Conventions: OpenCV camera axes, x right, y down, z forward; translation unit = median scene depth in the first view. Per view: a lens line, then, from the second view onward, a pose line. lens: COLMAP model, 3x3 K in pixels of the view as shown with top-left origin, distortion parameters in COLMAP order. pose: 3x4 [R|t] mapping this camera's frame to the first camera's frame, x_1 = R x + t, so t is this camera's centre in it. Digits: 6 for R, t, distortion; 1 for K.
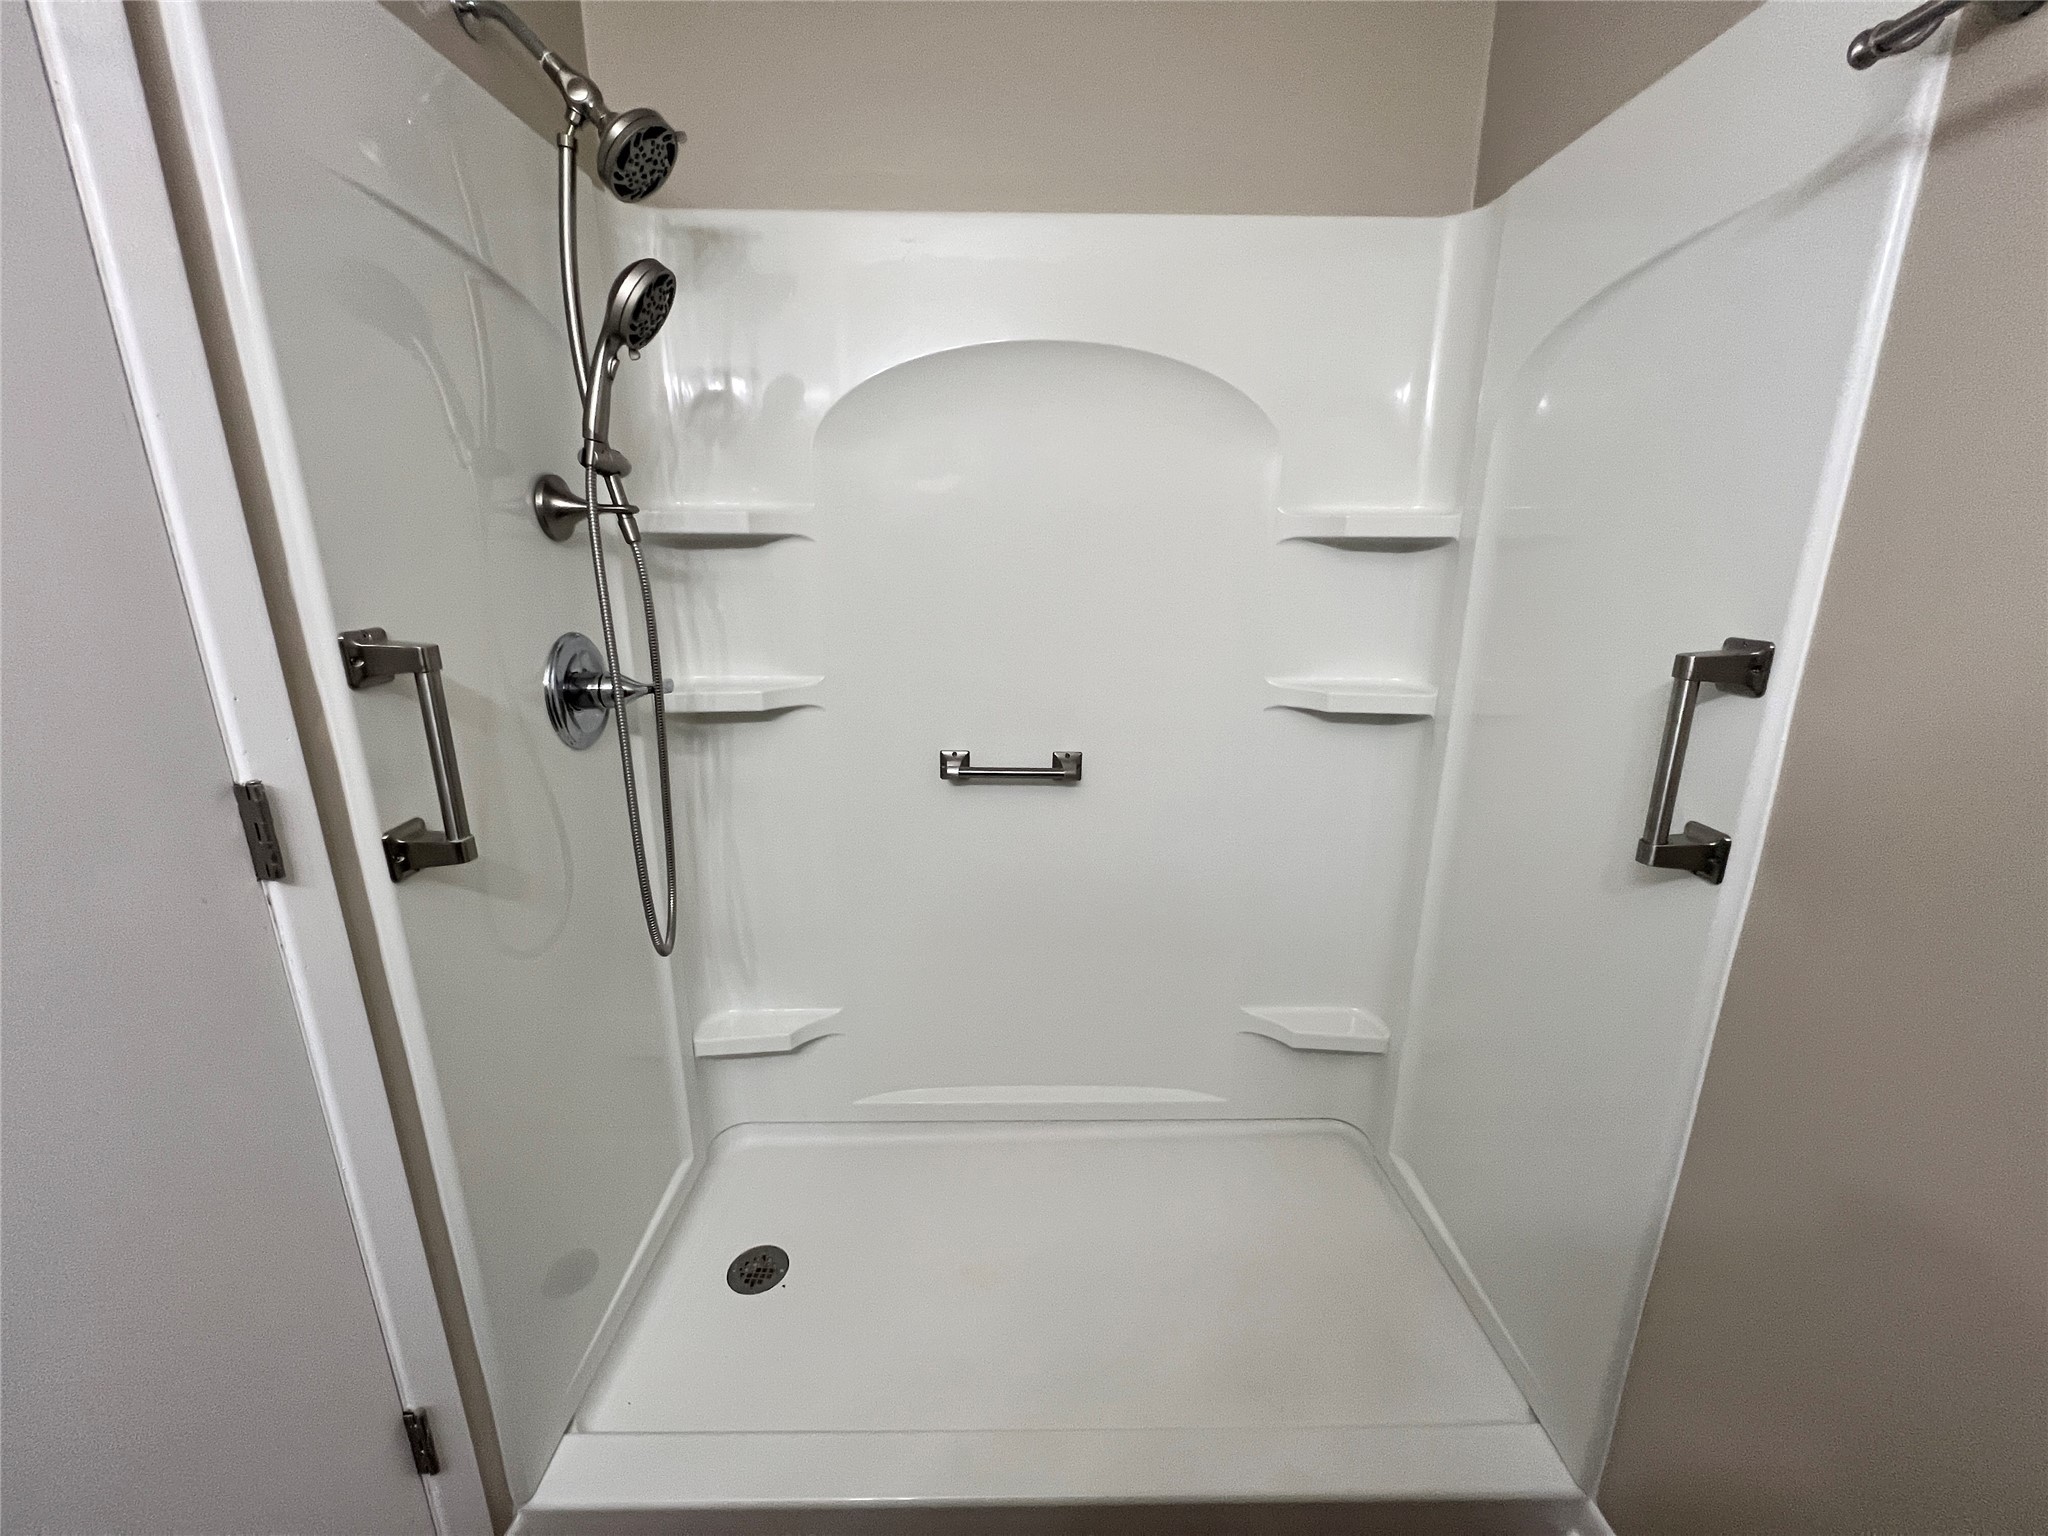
lens RADIAL K [[813.1, 0, 1024.0], [0, 813.1, 768.0], [0, 0, 1]] dist [0.000452, 0.000463]
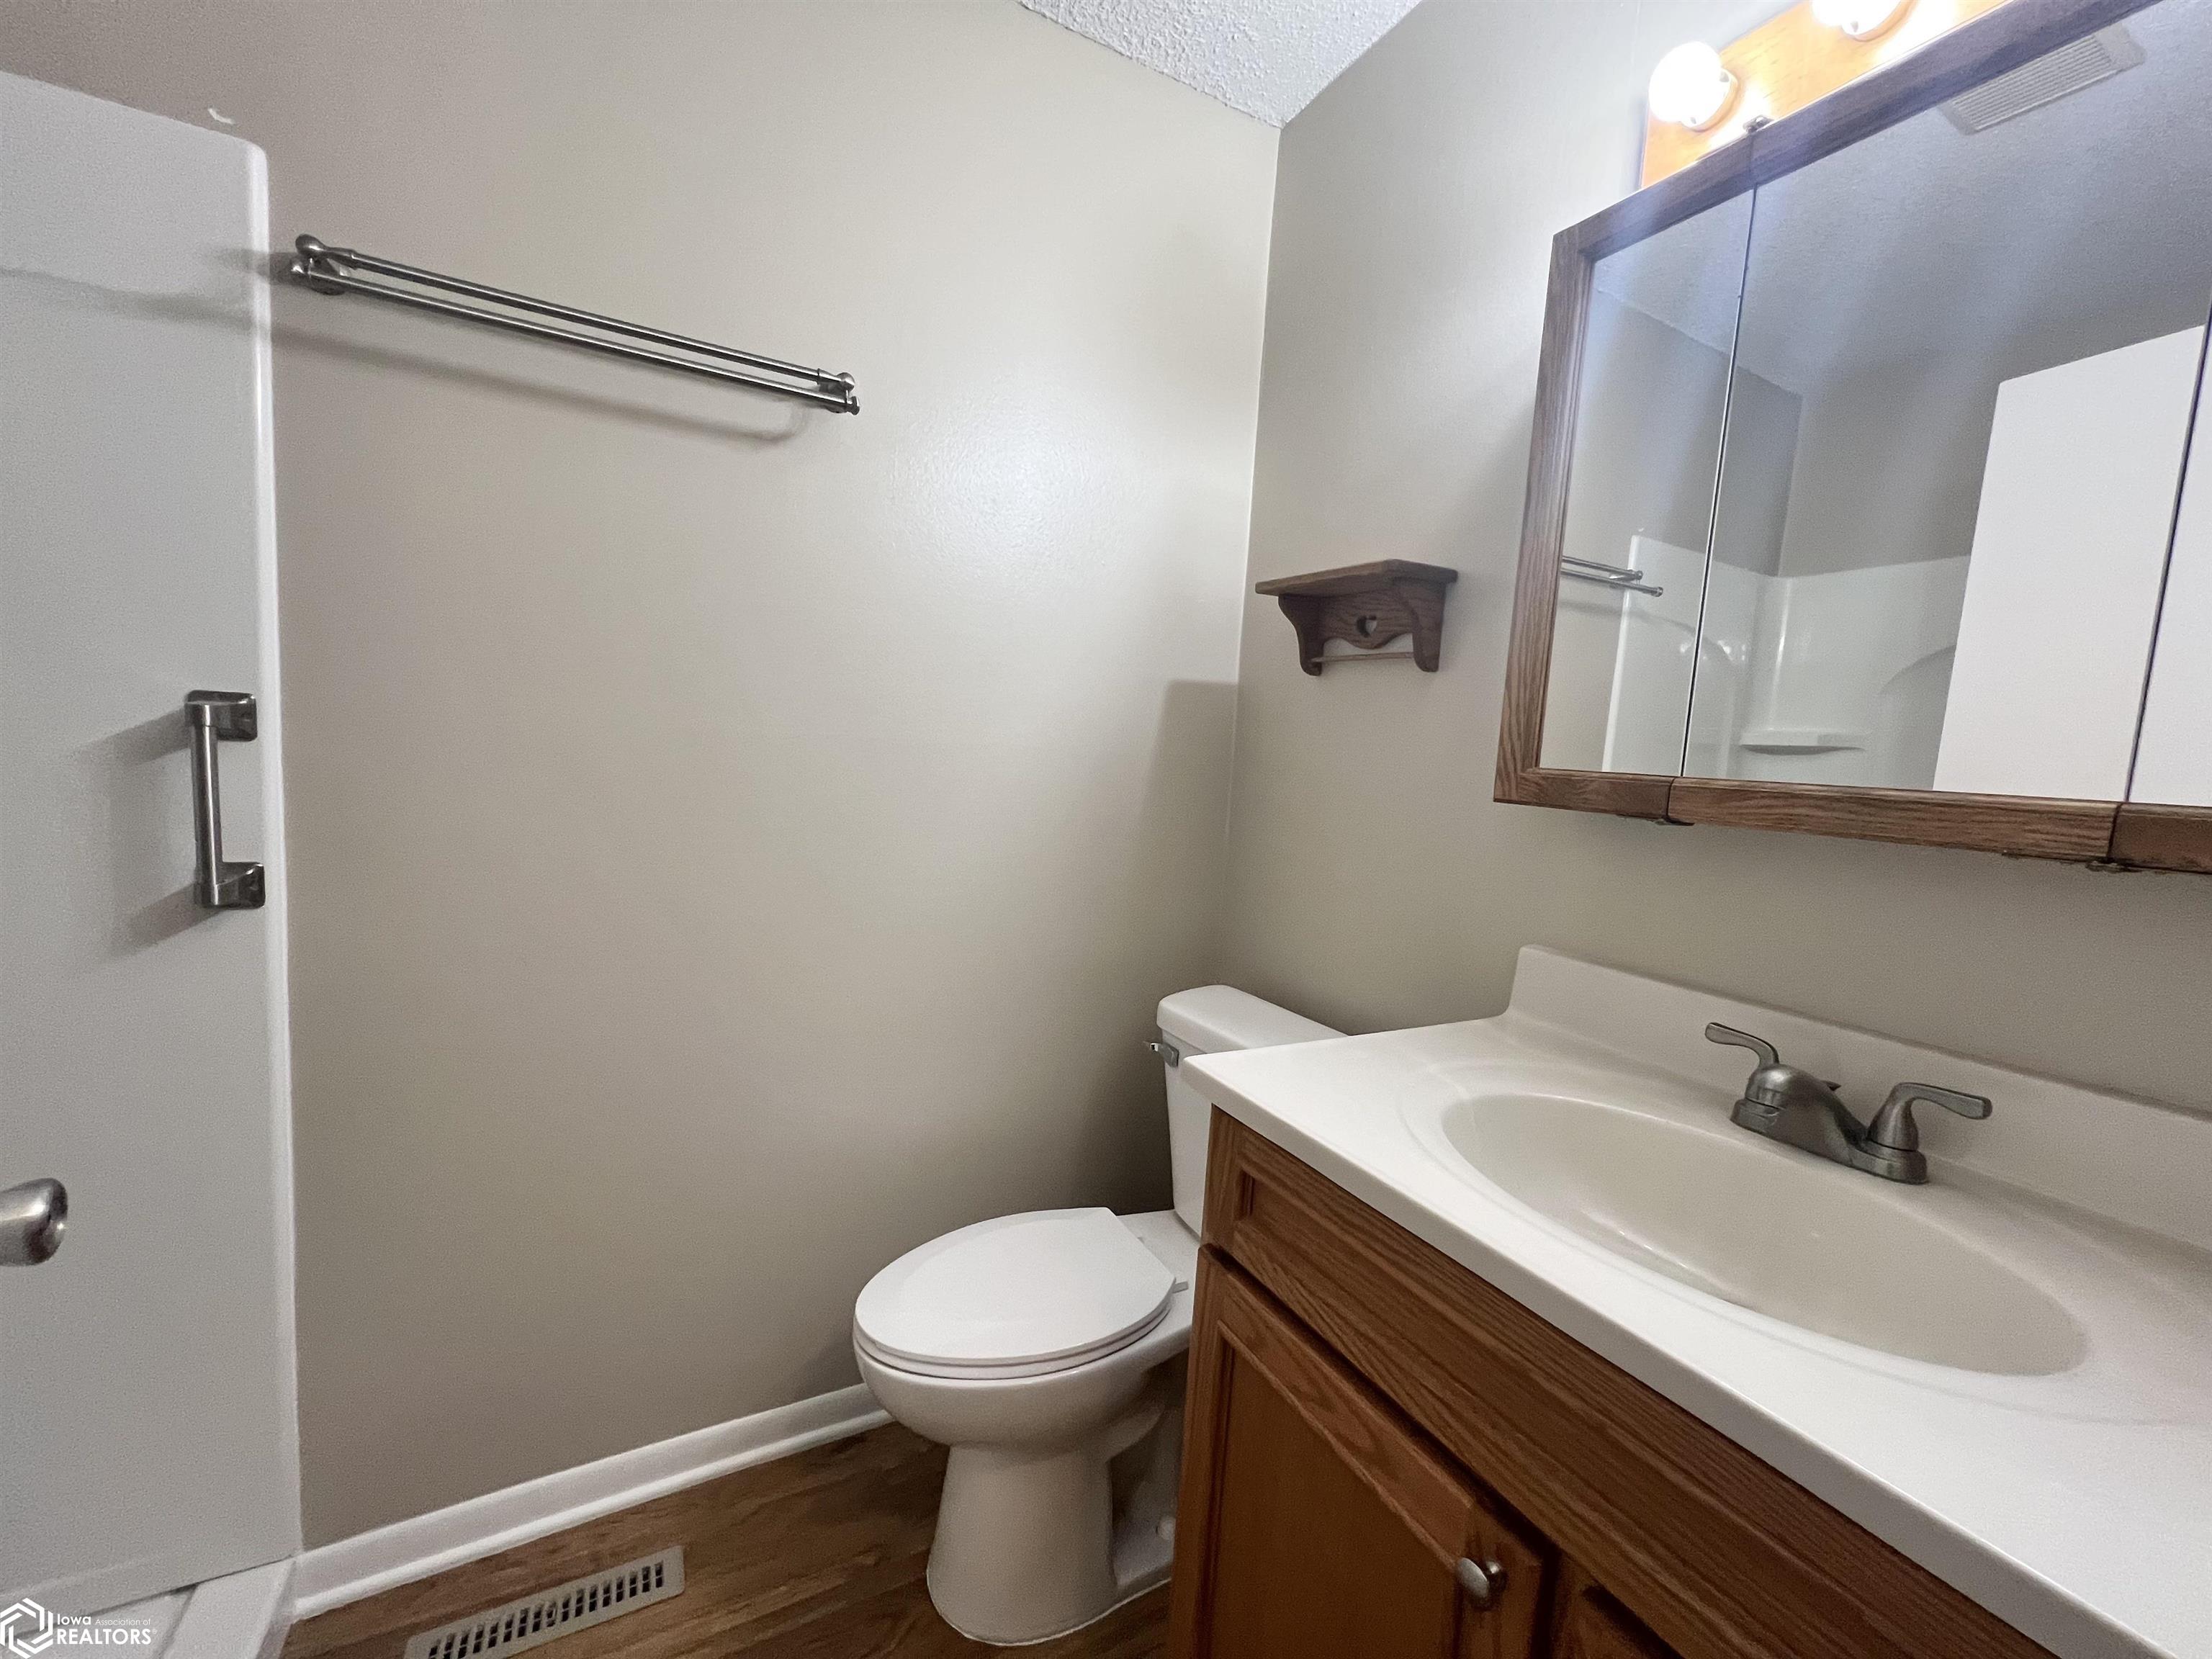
lens RADIAL K [[890.8, 0, 1110.8], [0, 890.8, 833.7], [0, 0, 1]] dist [0.001345, 0.000152]
pose [[-0.473443, -0.114280, 0.873380, -0.849830], [0.164524, 0.962624, 0.215142, -0.032749], [-0.865323, 0.245549, -0.436946, 0.531604]]
